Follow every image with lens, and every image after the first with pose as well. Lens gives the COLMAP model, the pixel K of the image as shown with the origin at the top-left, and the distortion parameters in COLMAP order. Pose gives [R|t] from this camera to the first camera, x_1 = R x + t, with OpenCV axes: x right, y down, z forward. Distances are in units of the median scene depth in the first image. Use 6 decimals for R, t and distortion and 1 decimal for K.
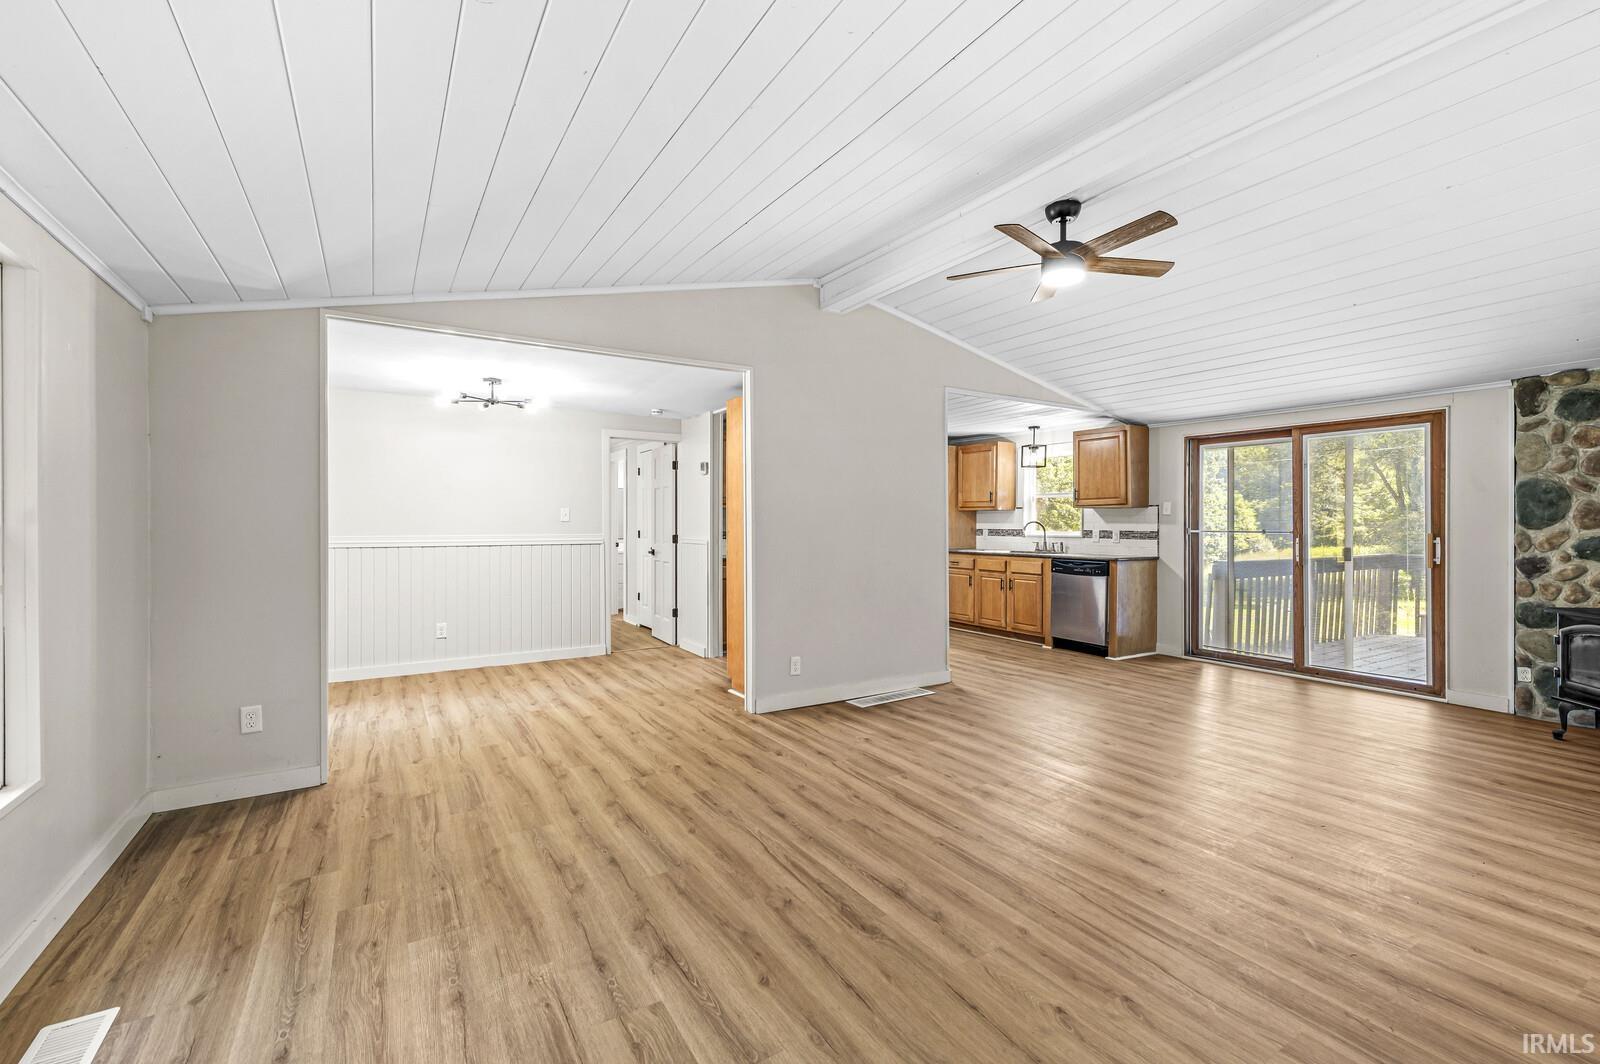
lens RADIAL K [[690.2, 0, 797.6], [0, 690.2, 522.0], [0, 0, 1]] dist [0.001593, 0.000559]
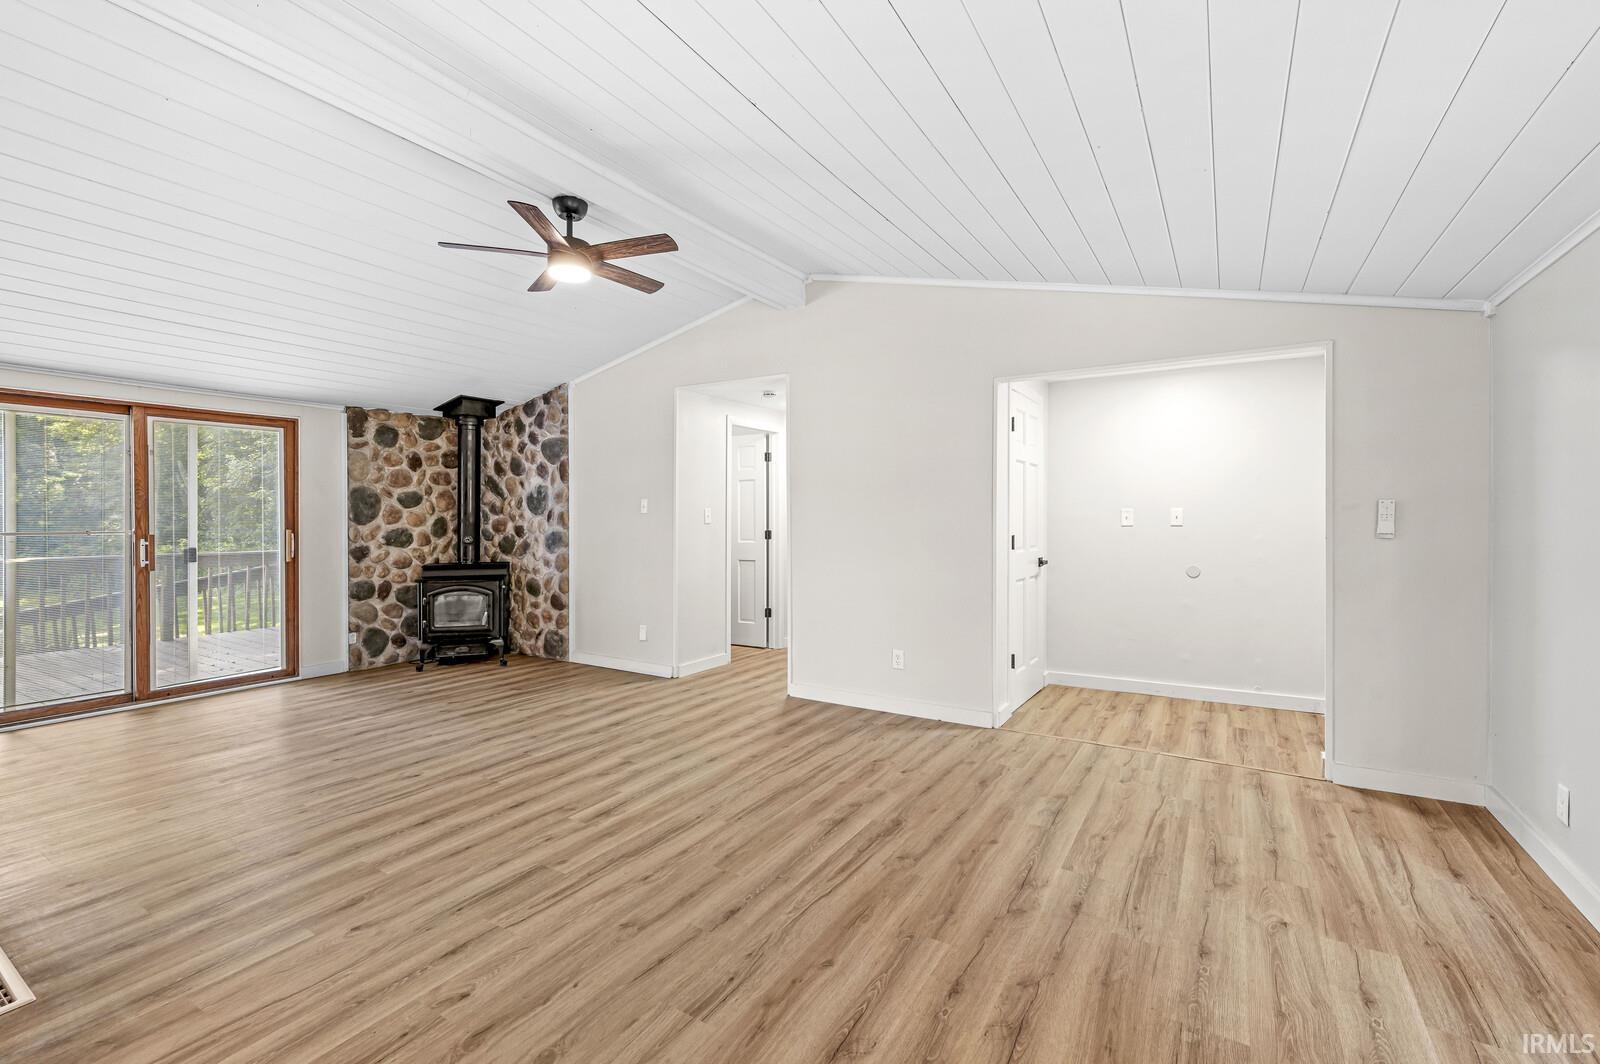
lens RADIAL K [[690.2, 0, 810.6], [0, 690.2, 519.6], [0, 0, 1]] dist [0.001593, 0.000559]
pose [[-0.461054, -0.001932, 0.887370, -0.487761], [0.001692, 0.999994, 0.003056, -0.001988], [-0.887370, 0.002910, -0.461048, 0.853621]]
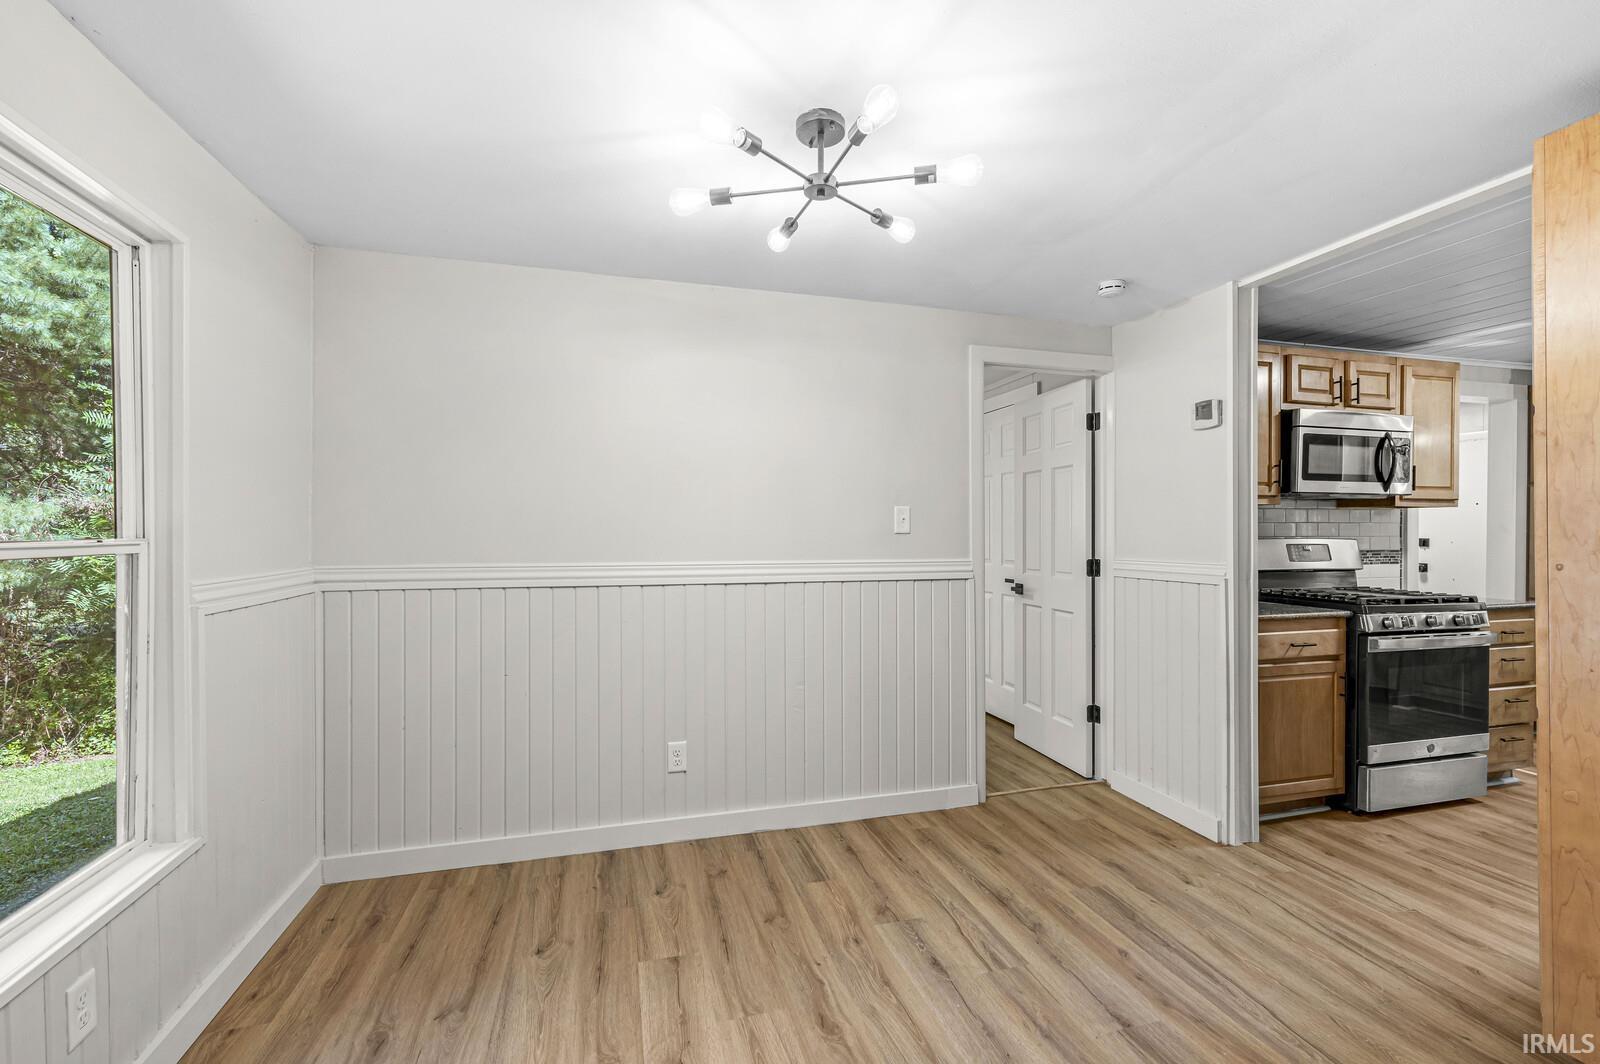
lens RADIAL K [[690.2, 0, 805.7], [0, 690.2, 539.6], [0, 0, 1]] dist [0.001593, 0.000559]
pose [[0.964320, -0.000750, -0.264739, -0.400809], [0.002390, 0.999980, 0.005873, 0.000679], [0.264729, -0.006296, 0.964302, 0.743535]]
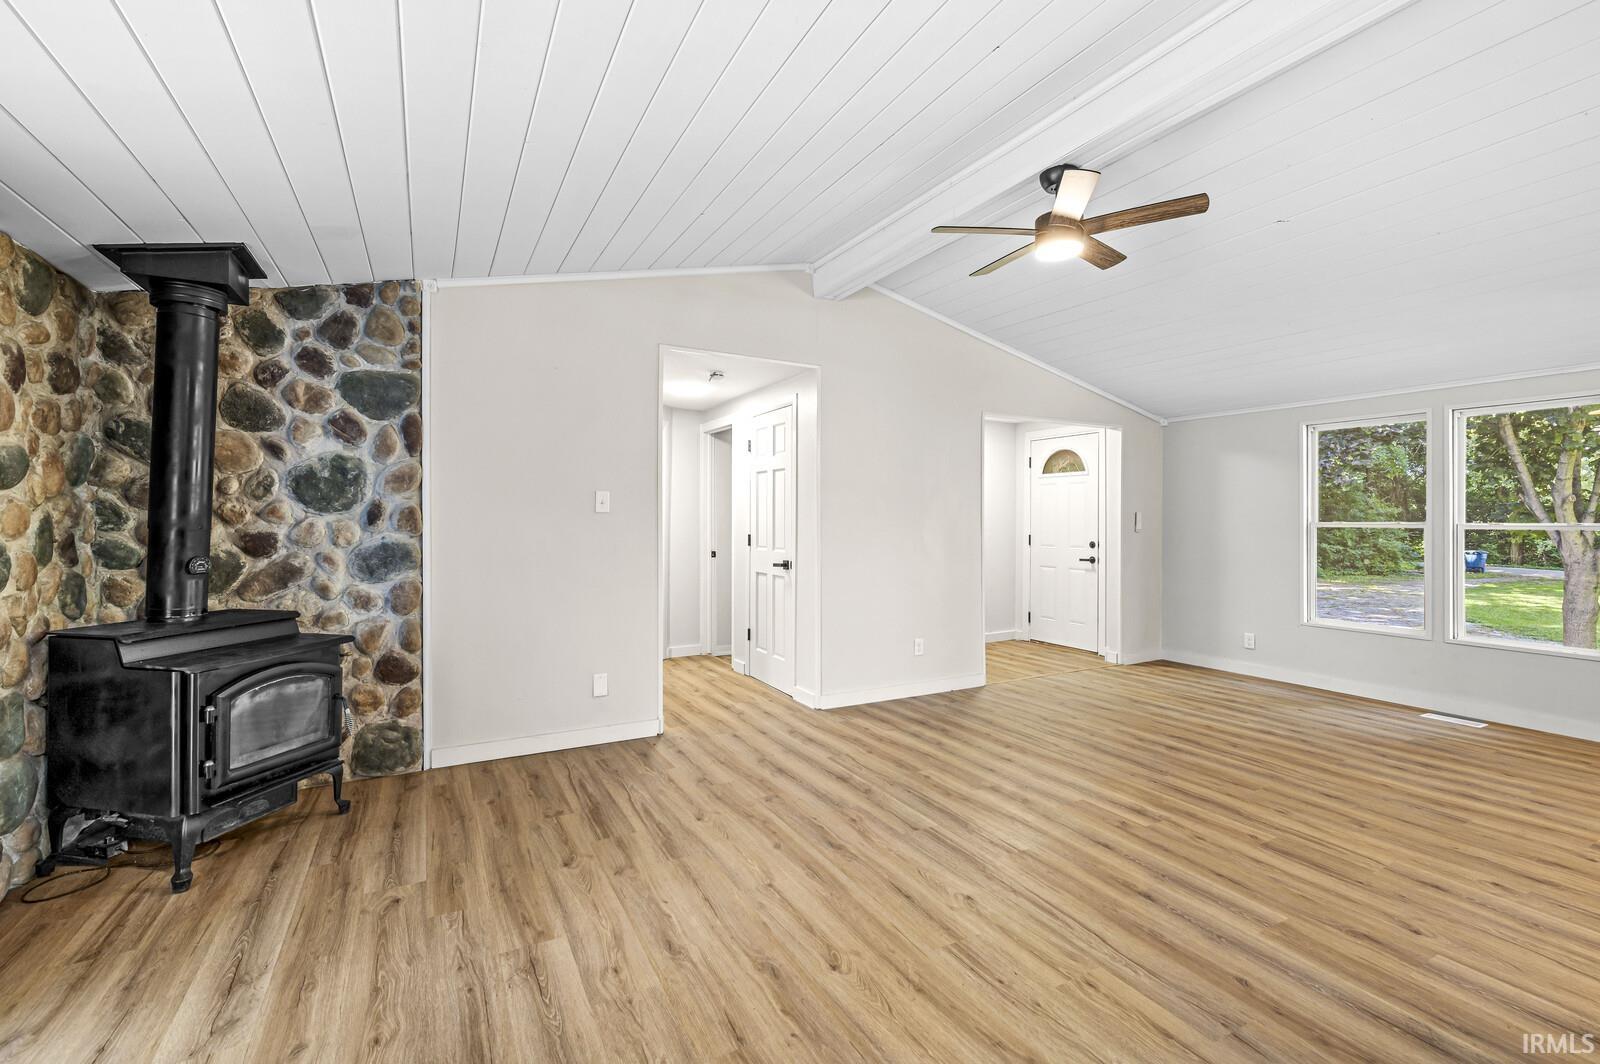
lens RADIAL K [[690.2, 0, 807.0], [0, 690.2, 511.7], [0, 0, 1]] dist [0.001593, 0.000559]
pose [[-0.999089, -0.001889, 0.042643, 0.497602], [-0.002438, 0.999915, -0.012824, 0.000282], [-0.042615, -0.012916, -0.999008, 1.419752]]
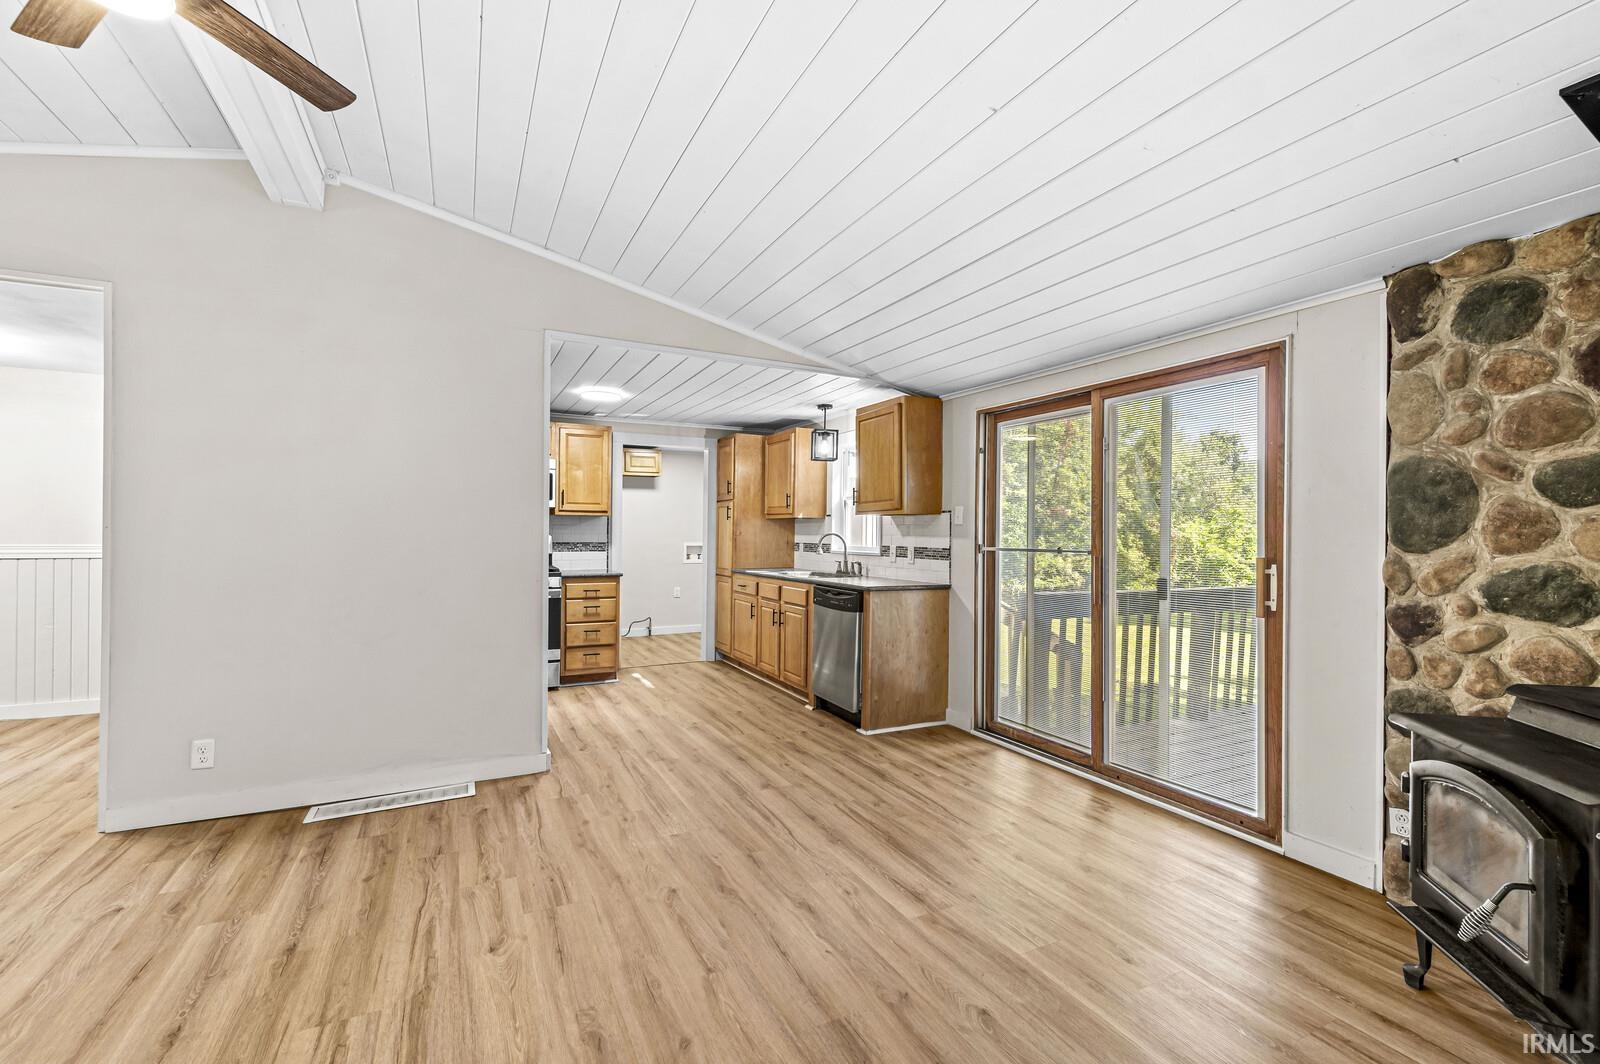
lens RADIAL K [[690.2, 0, 802.6], [0, 690.2, 531.9], [0, 0, 1]] dist [0.001593, 0.000559]
pose [[0.996831, 0.009144, -0.079022, 0.641292], [-0.009418, 0.999951, -0.003088, 0.000733], [0.078990, 0.003822, 0.996868, 0.436832]]
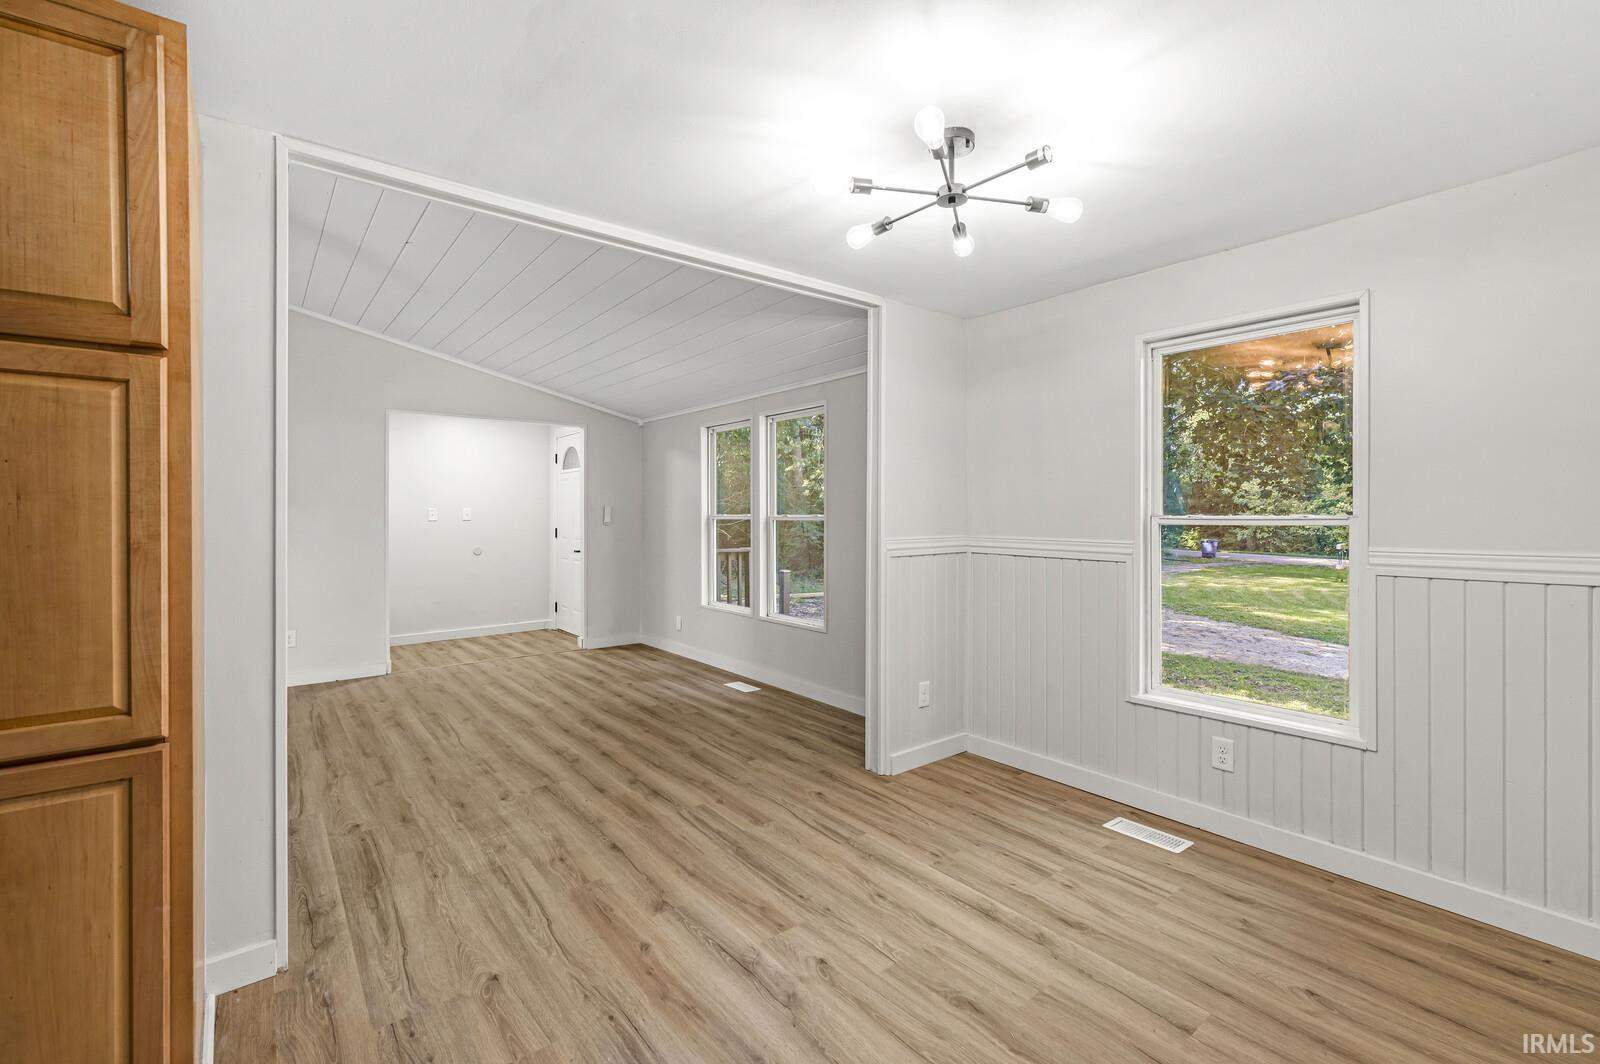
lens RADIAL K [[690.2, 0, 799.2], [0, 690.2, 517.7], [0, 0, 1]] dist [0.001593, 0.000559]
pose [[-0.992161, 0.002137, -0.124944, -0.348260], [0.001632, 0.999990, 0.004144, 0.000112], [0.124952, 0.003907, -0.992155, 1.529360]]
